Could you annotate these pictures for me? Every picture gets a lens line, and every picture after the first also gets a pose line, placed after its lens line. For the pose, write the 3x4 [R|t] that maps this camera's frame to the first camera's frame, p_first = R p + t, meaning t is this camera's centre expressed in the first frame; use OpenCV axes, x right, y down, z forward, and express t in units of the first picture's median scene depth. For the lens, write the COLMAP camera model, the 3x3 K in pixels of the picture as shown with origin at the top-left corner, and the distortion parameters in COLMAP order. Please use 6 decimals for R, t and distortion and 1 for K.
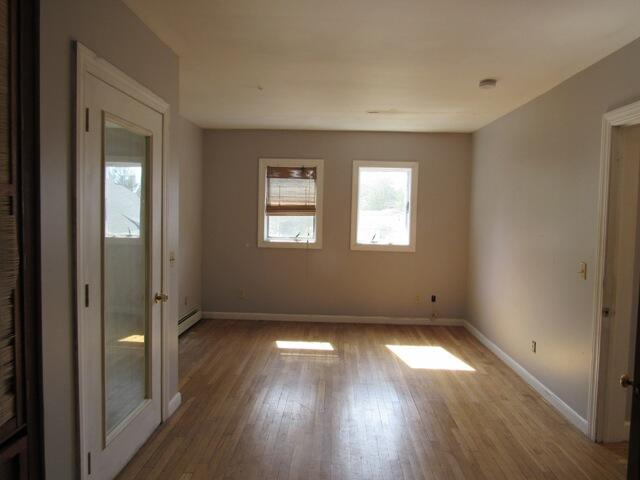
lens RADIAL K [[454.6, 0, 321.1], [0, 454.6, 239.6], [0, 0, 1]] dist [-0.037737, 0.020767]
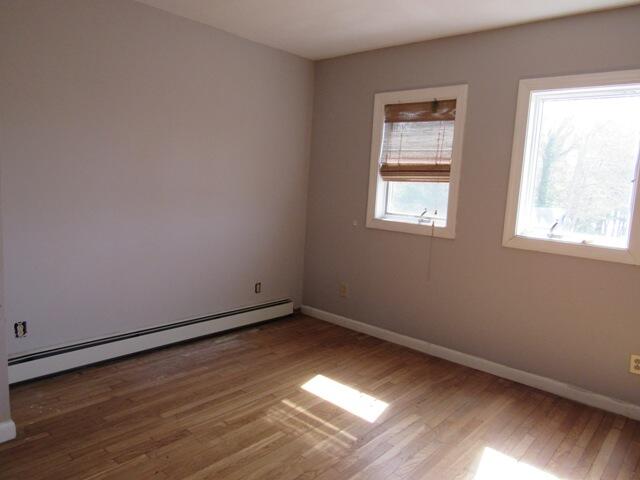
lens RADIAL K [[454.6, 0, 321.1], [0, 454.6, 239.6], [0, 0, 1]] dist [-0.037737, 0.020767]
pose [[0.761742, 0.101963, -0.639807, 0.247645], [-0.069443, 0.994699, 0.075843, -0.011323], [0.644149, -0.013342, 0.764784, 0.437787]]
